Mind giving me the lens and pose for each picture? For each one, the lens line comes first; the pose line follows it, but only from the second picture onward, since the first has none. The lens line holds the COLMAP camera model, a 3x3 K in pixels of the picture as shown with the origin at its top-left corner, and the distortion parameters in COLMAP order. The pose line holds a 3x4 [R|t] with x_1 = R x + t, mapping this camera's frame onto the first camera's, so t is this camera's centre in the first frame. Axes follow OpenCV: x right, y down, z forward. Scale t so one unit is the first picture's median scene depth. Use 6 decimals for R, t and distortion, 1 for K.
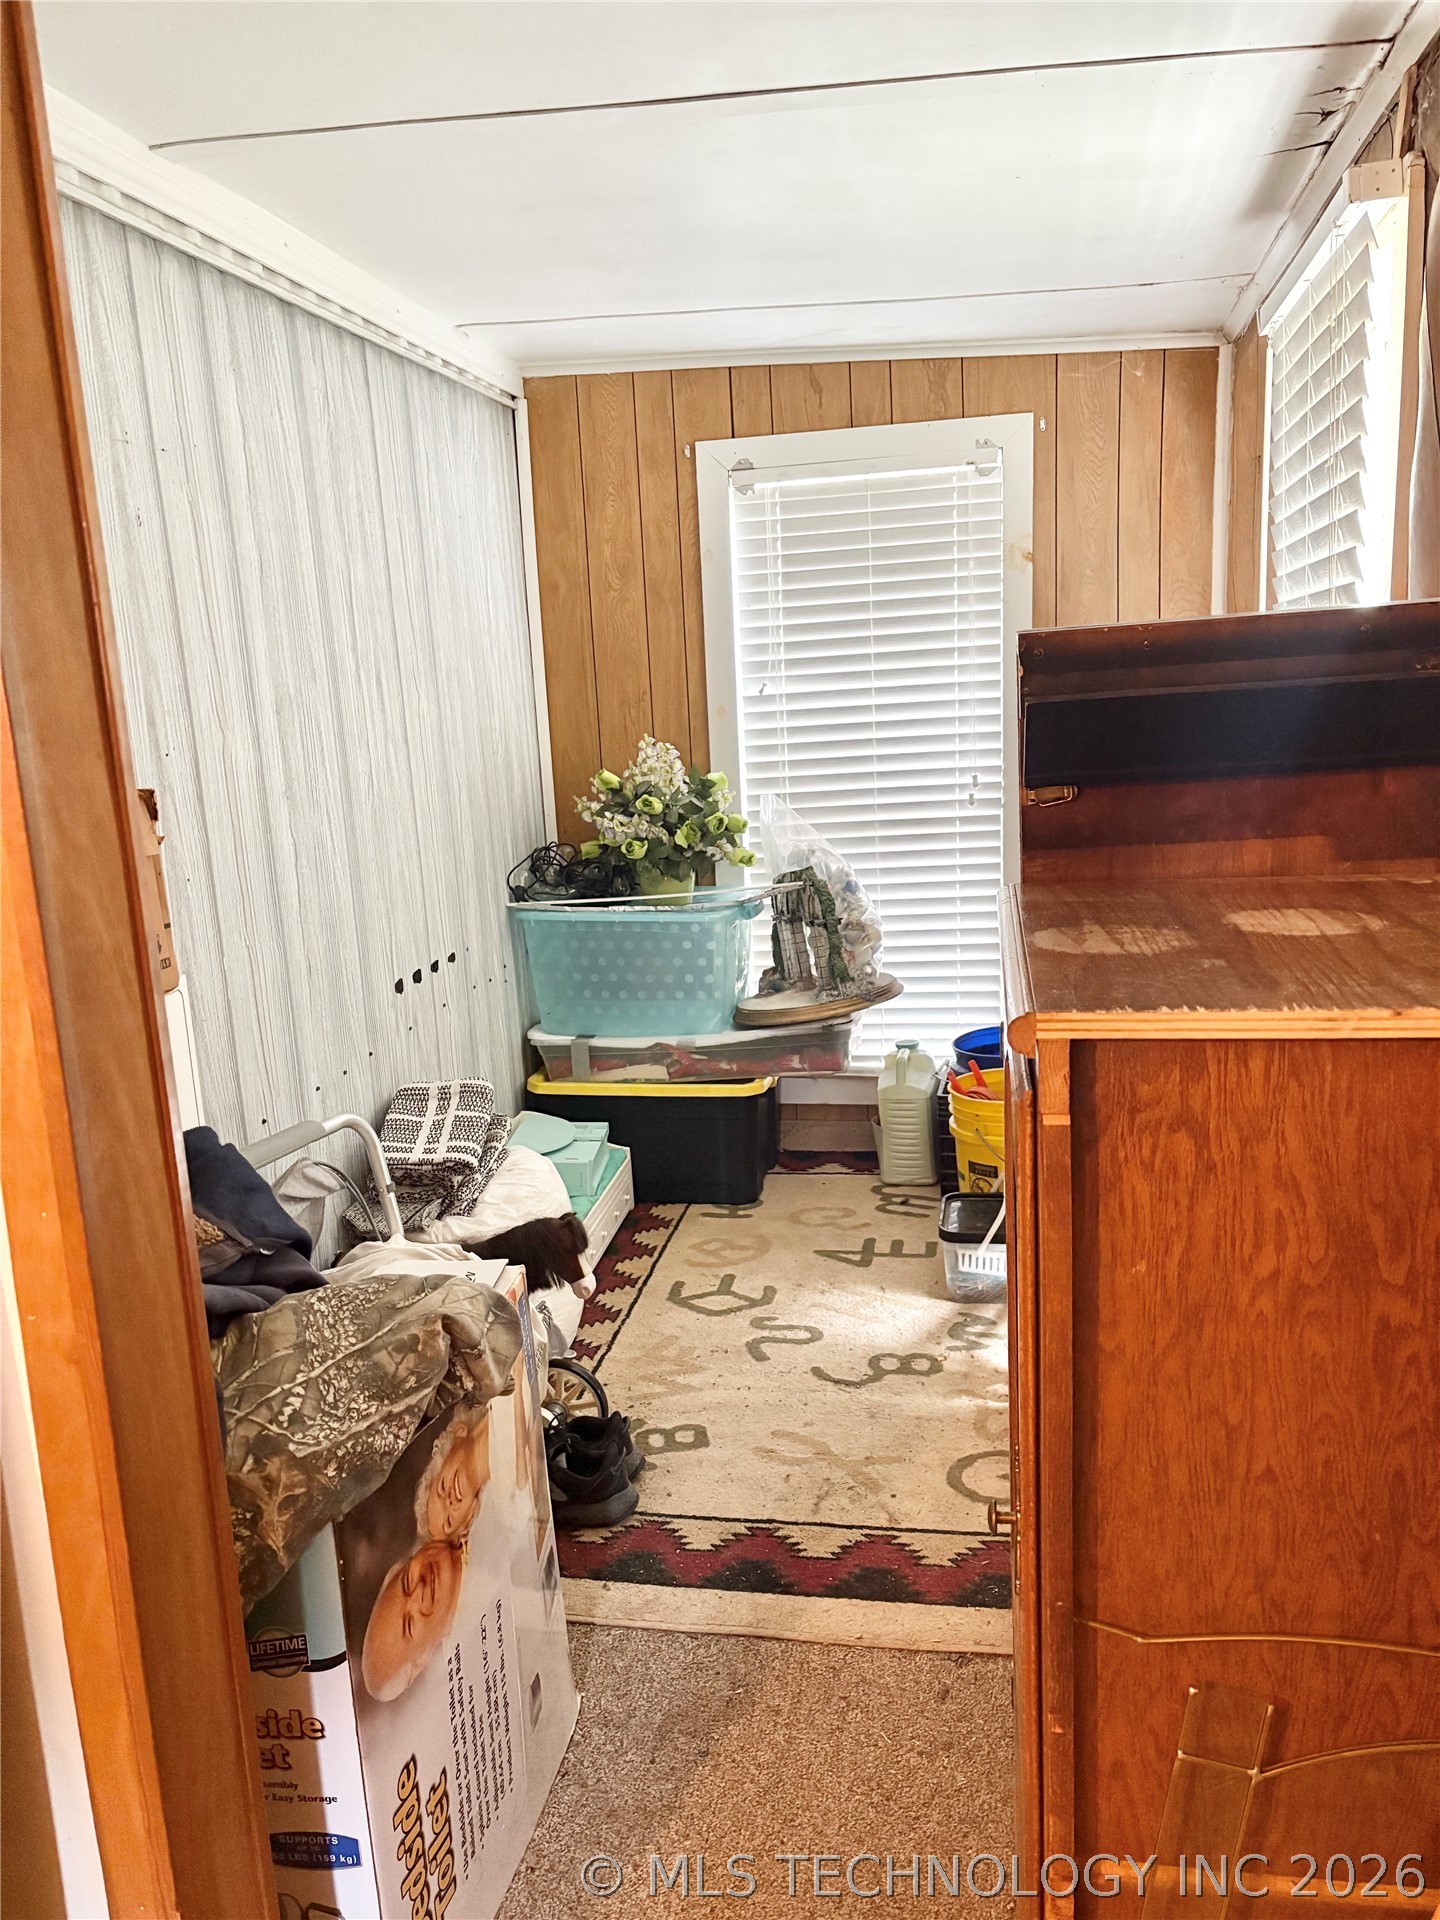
lens RADIAL K [[1439.5, 0, 720.0], [0, 1439.5, 960.0], [0, 0, 1]] dist [-0.000375, 0.044338]
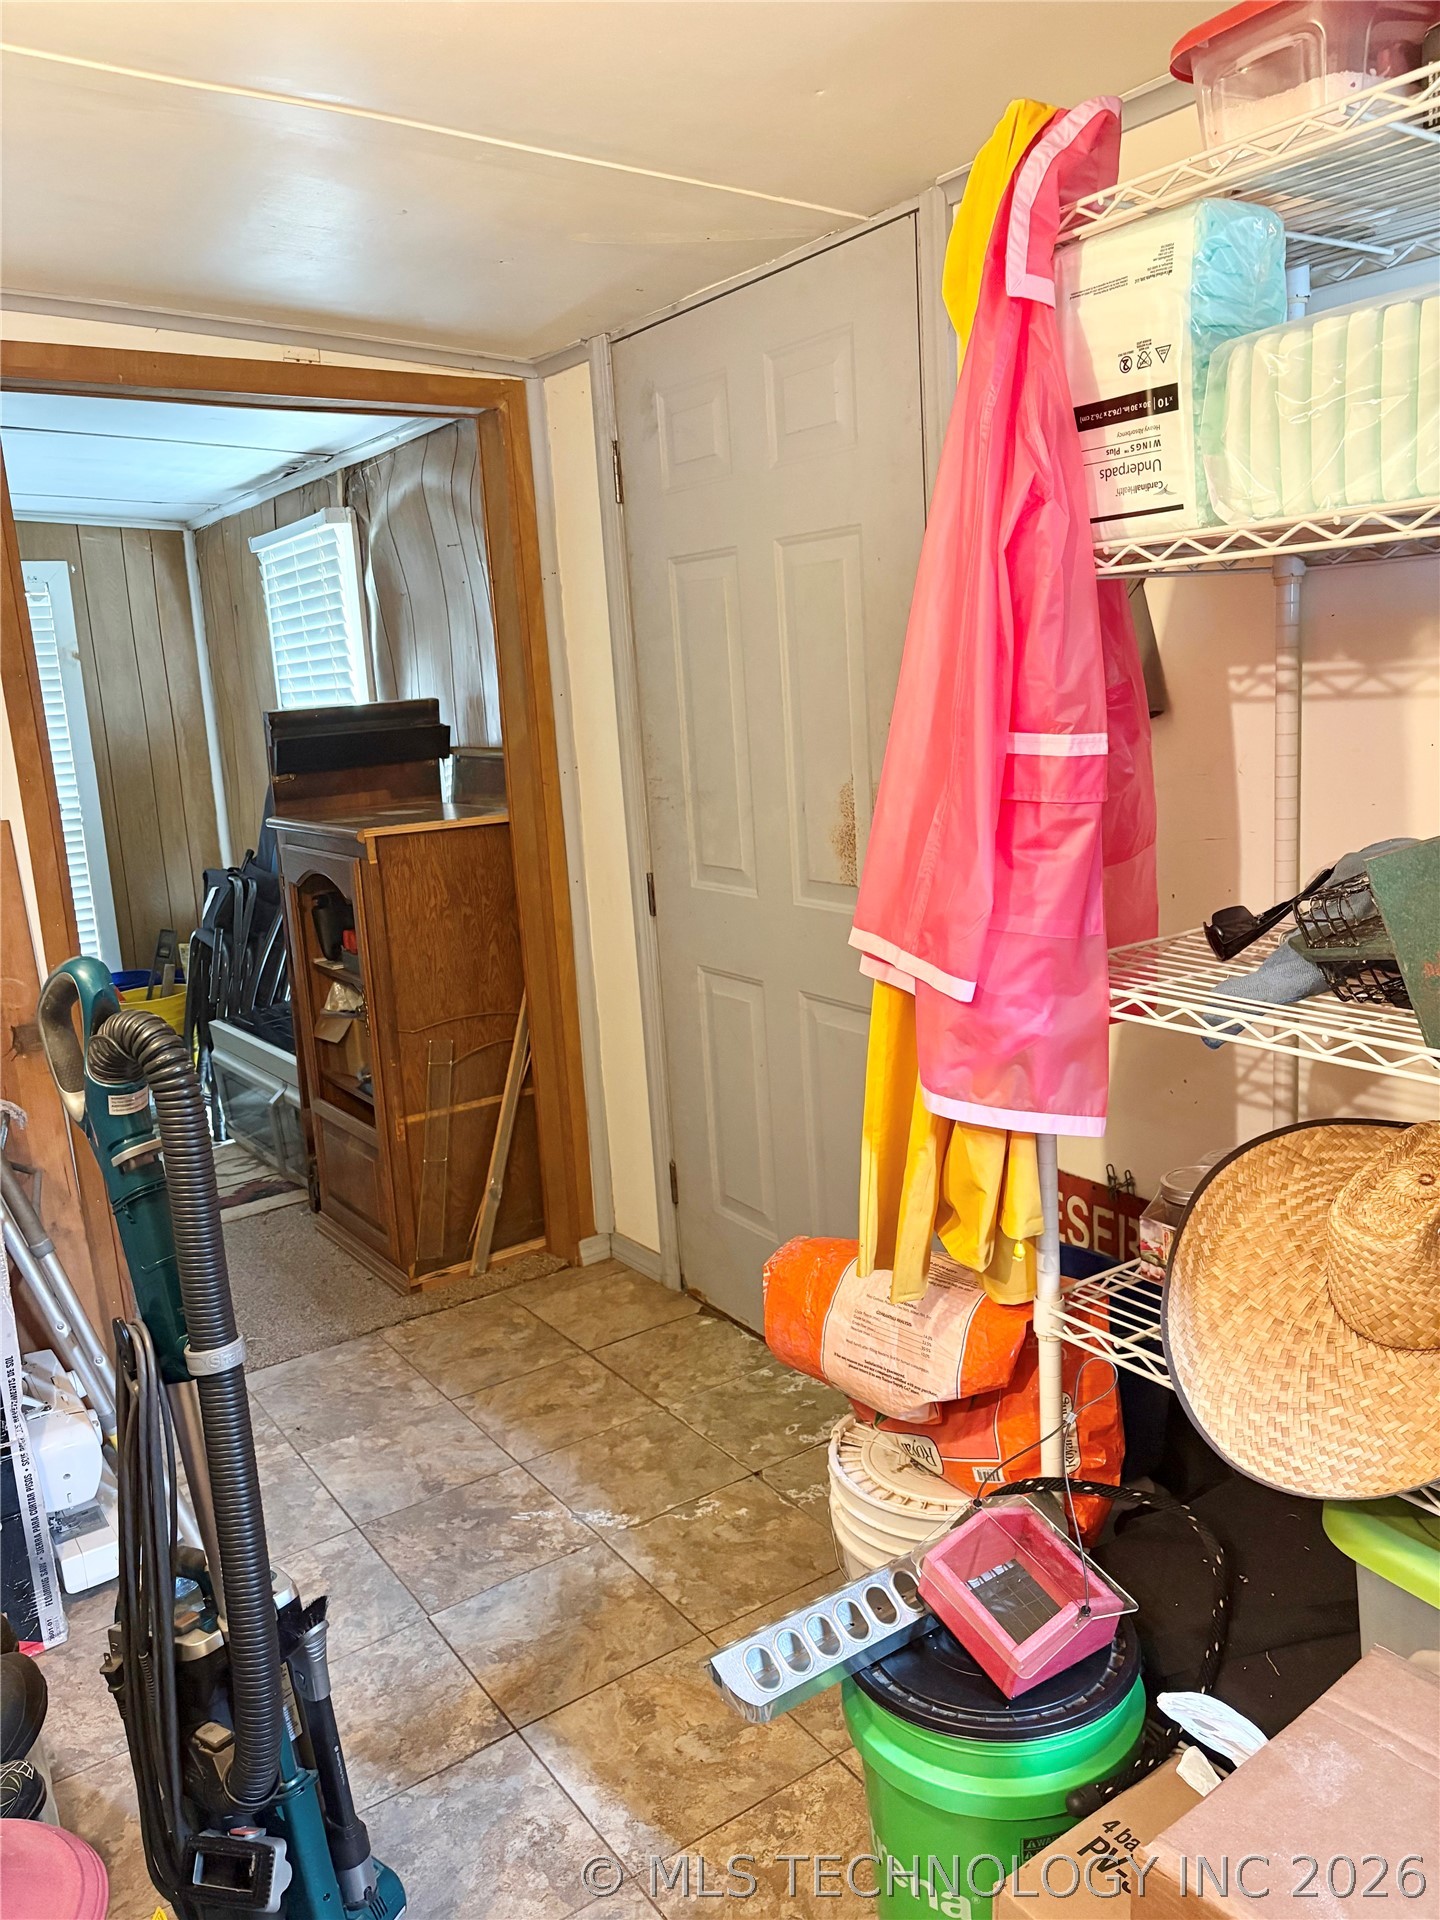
lens RADIAL K [[1439.5, 0, 720.0], [0, 1439.5, 960.0], [0, 0, 1]] dist [-0.000375, 0.044338]
pose [[0.697961, -0.121884, 0.705687, -1.021796], [0.154680, 0.987807, 0.017624, 0.262131], [-0.699231, 0.096855, 0.708304, -1.209646]]
